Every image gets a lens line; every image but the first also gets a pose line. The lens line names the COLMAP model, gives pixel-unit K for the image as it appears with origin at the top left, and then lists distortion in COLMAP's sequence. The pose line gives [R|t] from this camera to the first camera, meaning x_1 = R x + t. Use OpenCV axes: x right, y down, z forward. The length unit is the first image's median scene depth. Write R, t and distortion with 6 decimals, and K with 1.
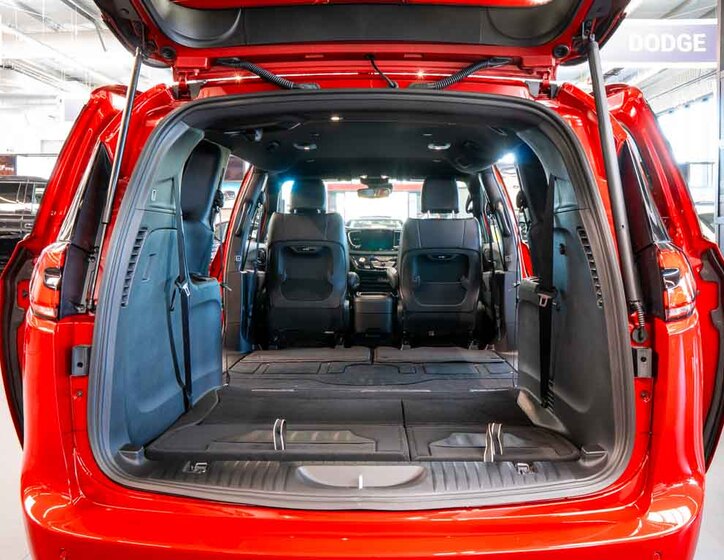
lens RADIAL K [[684.2, 0, 369.3], [0, 684.2, 271.8], [0, 0, 1]] dist [-0.001768, 0.000000]
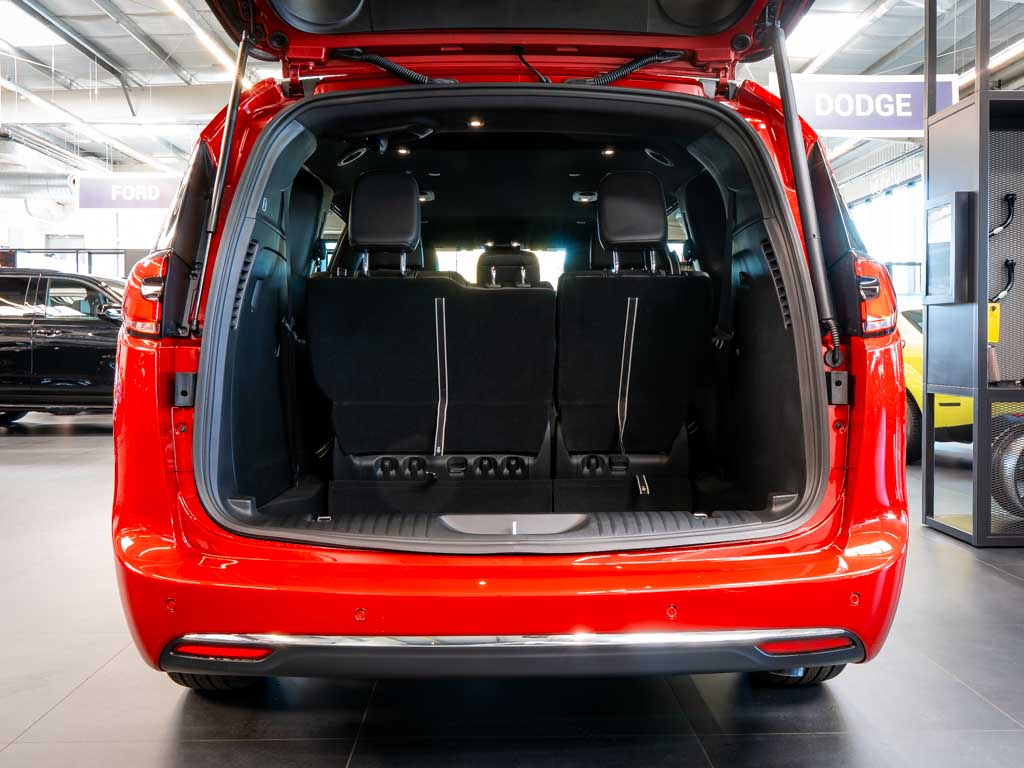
lens RADIAL K [[880.9, 0, 513.9], [0, 880.9, 386.8], [0, 0, 1]] dist [0.002754, -0.012212]
pose [[0.999507, -0.003054, 0.031248, -0.041419], [0.003293, 0.999966, -0.007573, 0.120488], [-0.031224, 0.007672, 0.999483, -0.094852]]
